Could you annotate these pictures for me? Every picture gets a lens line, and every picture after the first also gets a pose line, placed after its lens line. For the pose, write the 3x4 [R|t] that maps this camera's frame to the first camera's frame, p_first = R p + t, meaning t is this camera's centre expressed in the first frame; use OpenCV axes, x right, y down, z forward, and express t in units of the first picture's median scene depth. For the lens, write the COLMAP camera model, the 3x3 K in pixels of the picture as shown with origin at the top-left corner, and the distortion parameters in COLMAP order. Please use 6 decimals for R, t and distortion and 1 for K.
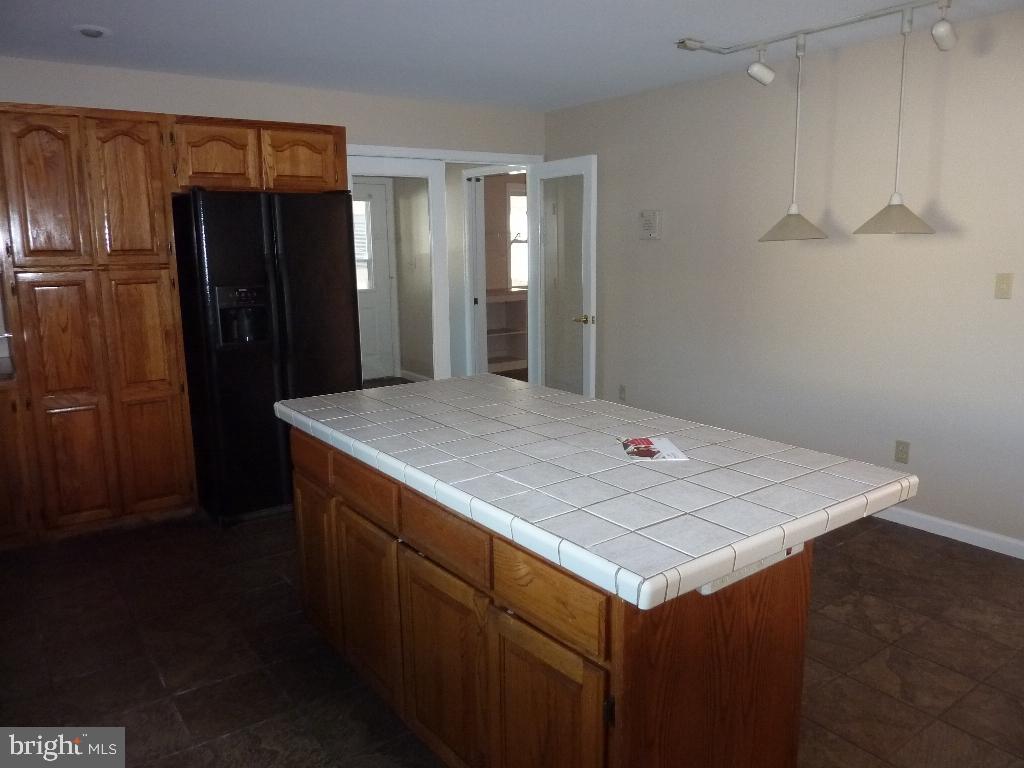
lens RADIAL K [[760.3, 0, 512.0], [0, 760.3, 384.0], [0, 0, 1]] dist [-0.023256, -0.005374]
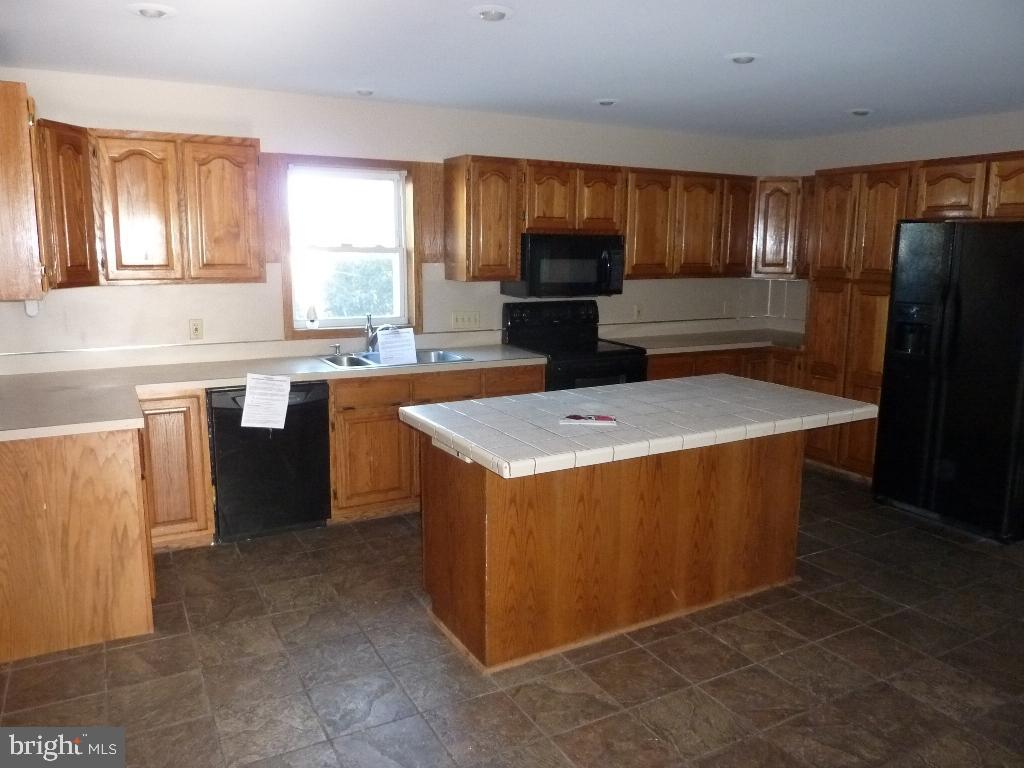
lens RADIAL K [[760.3, 0, 512.0], [0, 760.3, 384.0], [0, 0, 1]] dist [-0.023256, -0.005374]
pose [[-0.124758, 0.191079, -0.973614, 0.856209], [-0.193368, 0.957782, 0.212750, -0.138627], [0.973162, 0.214808, -0.082543, 0.521529]]
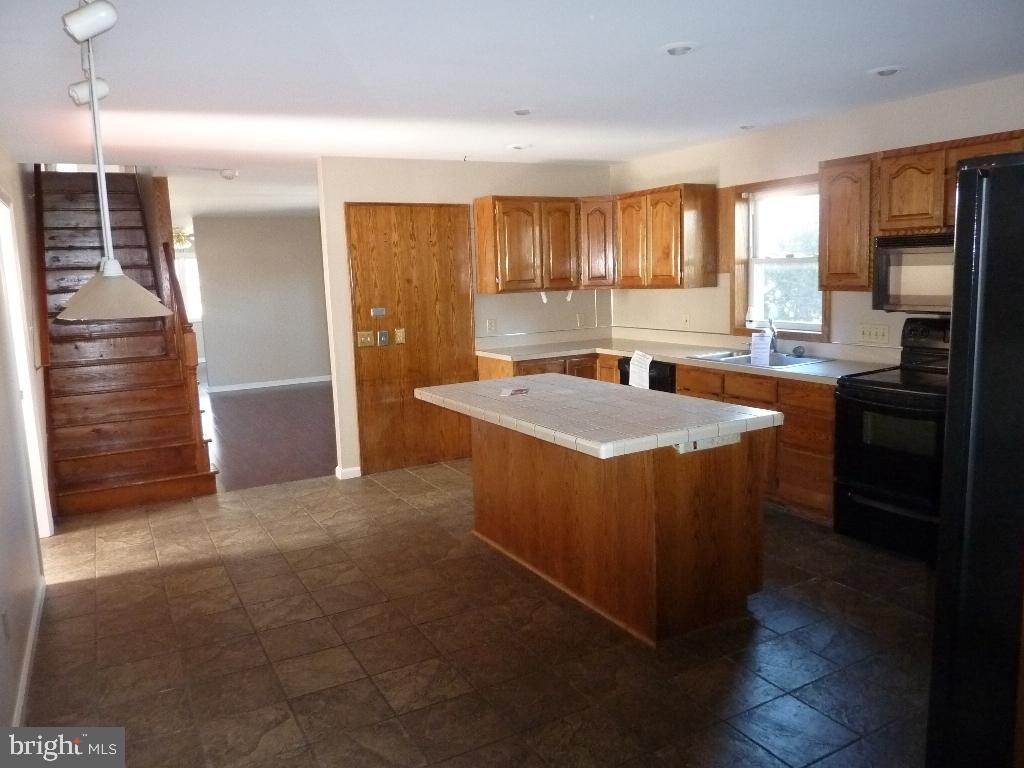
lens RADIAL K [[760.3, 0, 512.0], [0, 760.3, 384.0], [0, 0, 1]] dist [-0.023256, -0.005374]
pose [[-0.989299, 0.034746, 0.141702, -0.050321], [0.079844, 0.941819, 0.326498, -0.311302], [-0.122113, 0.334319, -0.934516, 1.532209]]
